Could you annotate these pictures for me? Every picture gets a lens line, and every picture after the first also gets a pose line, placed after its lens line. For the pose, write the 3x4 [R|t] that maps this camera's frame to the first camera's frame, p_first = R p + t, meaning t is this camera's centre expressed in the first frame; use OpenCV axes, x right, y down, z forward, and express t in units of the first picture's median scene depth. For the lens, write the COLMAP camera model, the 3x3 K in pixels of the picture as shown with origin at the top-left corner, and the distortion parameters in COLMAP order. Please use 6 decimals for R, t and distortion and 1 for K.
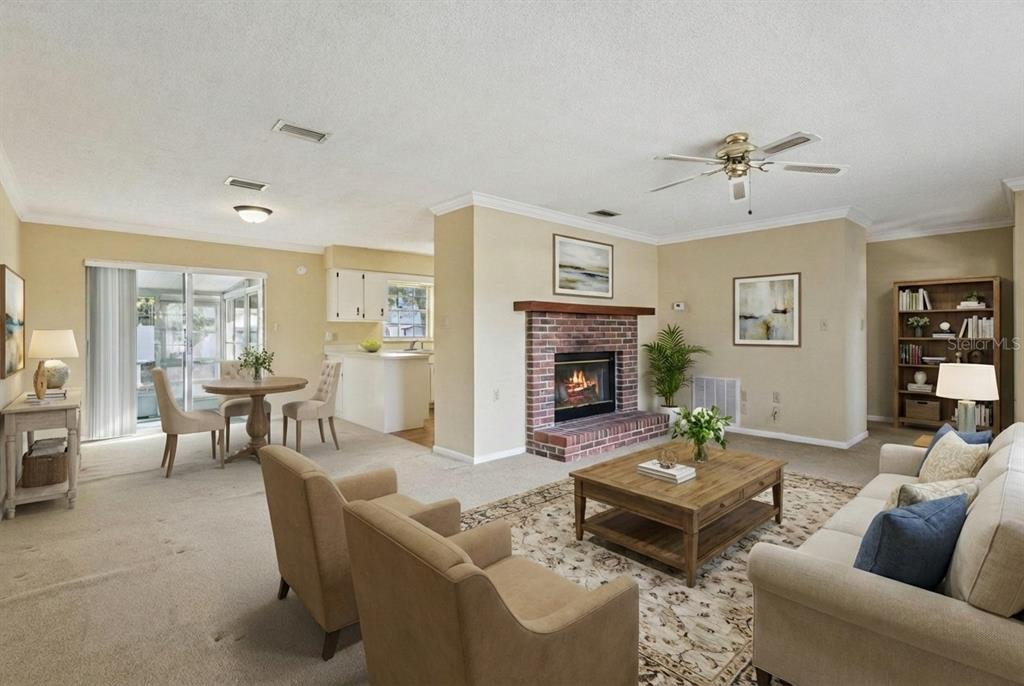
lens RADIAL K [[471.9, 0, 512.0], [0, 471.9, 343.0], [0, 0, 1]] dist [-0.001210, -0.000084]
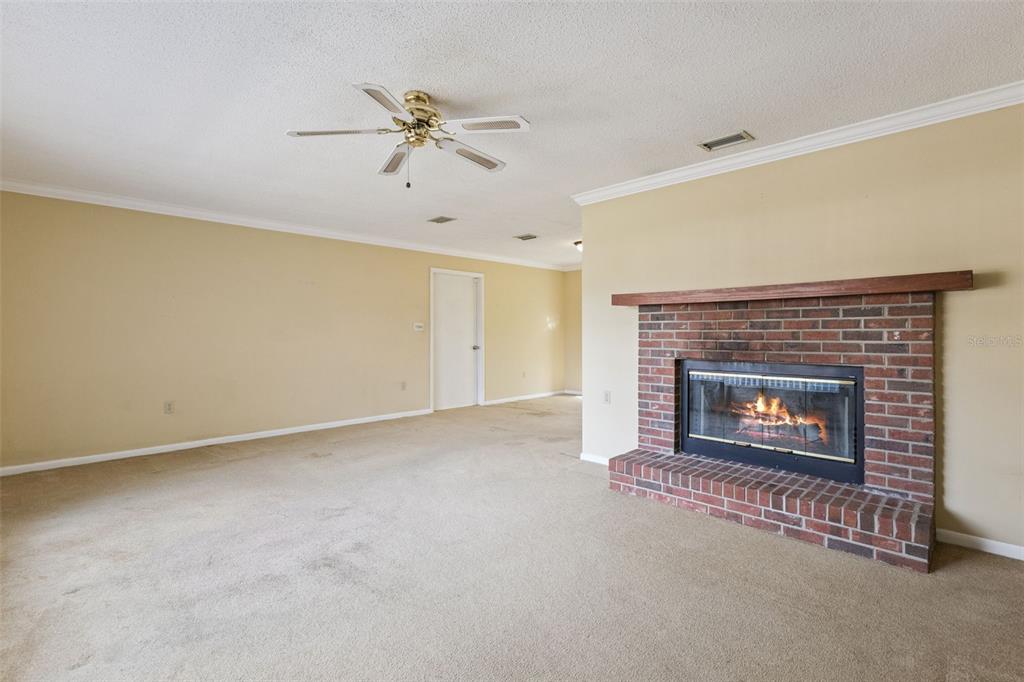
lens RADIAL K [[472.7, 0, 496.5], [0, 472.7, 330.5], [0, 0, 1]] dist [-0.000185, 0.000280]
pose [[0.049947, 0.002217, -0.998749, 0.838673], [-0.018079, 0.999836, 0.001315, -0.018549], [0.998588, 0.017991, 0.049979, 0.682473]]
